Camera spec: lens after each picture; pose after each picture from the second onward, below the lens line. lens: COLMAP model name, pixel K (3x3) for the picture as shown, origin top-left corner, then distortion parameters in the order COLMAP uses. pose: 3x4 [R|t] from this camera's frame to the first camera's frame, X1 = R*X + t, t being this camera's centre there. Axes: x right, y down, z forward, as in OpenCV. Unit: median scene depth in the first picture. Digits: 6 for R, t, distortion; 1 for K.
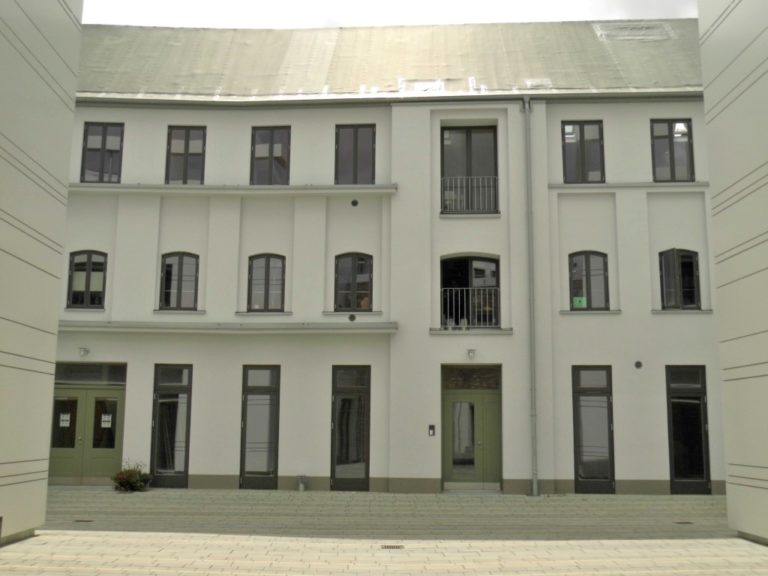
lens RADIAL K [[858.6, 0, 384.6], [0, 858.6, 291.2], [0, 0, 1]] dist [-0.049296, 0.000000]
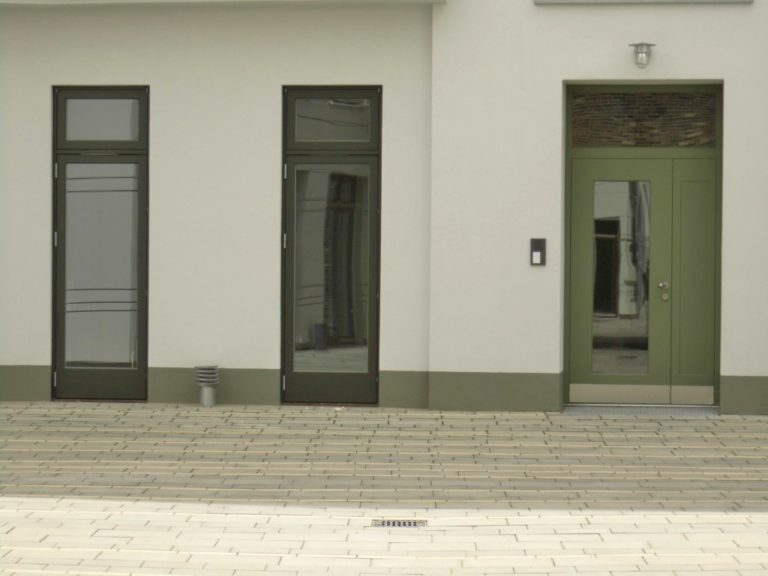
lens RADIAL K [[2399.8, 0, 382.6], [0, 2399.8, 289.7], [0, 0, 1]] dist [0.062144, 0.000000]
pose [[0.999100, -0.000453, -0.042409, 0.029962], [0.007654, 0.985447, 0.169809, -0.006617], [0.041715, -0.169981, 0.984564, -0.077732]]
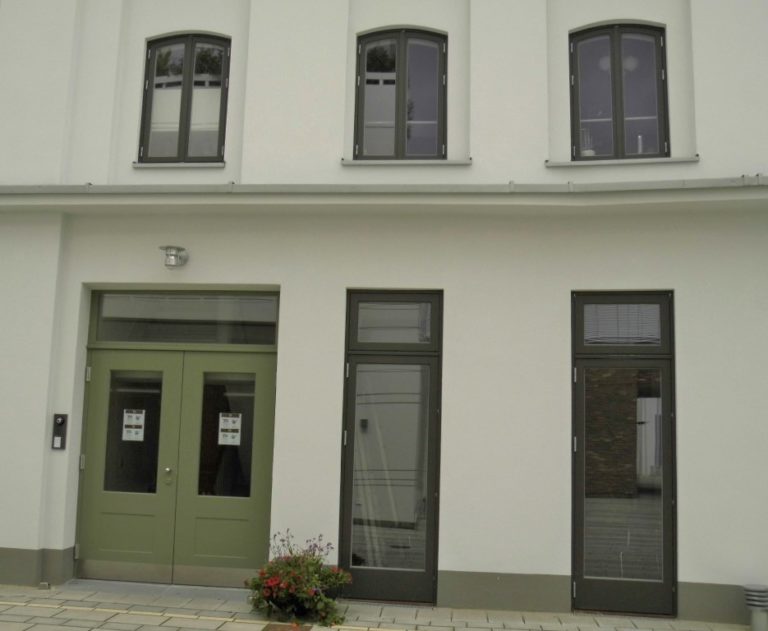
lens RADIAL K [[799.5, 0, 381.2], [0, 799.5, 316.8], [0, 0, 1]] dist [-0.066916, 0.000000]
pose [[0.992889, 0.001970, -0.119029, -0.211775], [0.001522, 0.999571, 0.029238, 0.088185], [0.119036, -0.029211, 0.992460, 0.640348]]
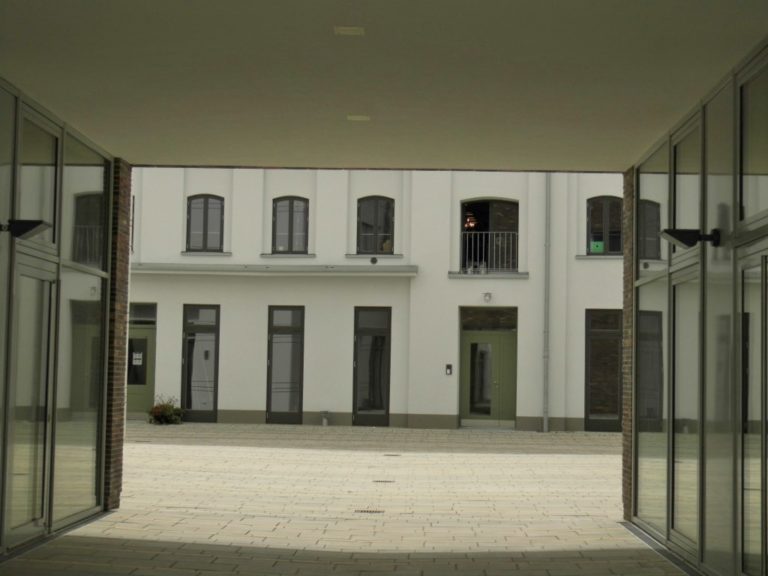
lens RADIAL K [[1346.7, 0, 383.8], [0, 1346.7, 290.2], [0, 0, 1]] dist [-0.033117, 0.000000]
pose [[0.998405, 0.005957, -0.056135, 0.065841], [-0.000454, 0.995231, 0.097544, -0.092444], [0.056449, -0.097363, 0.993647, -0.613751]]
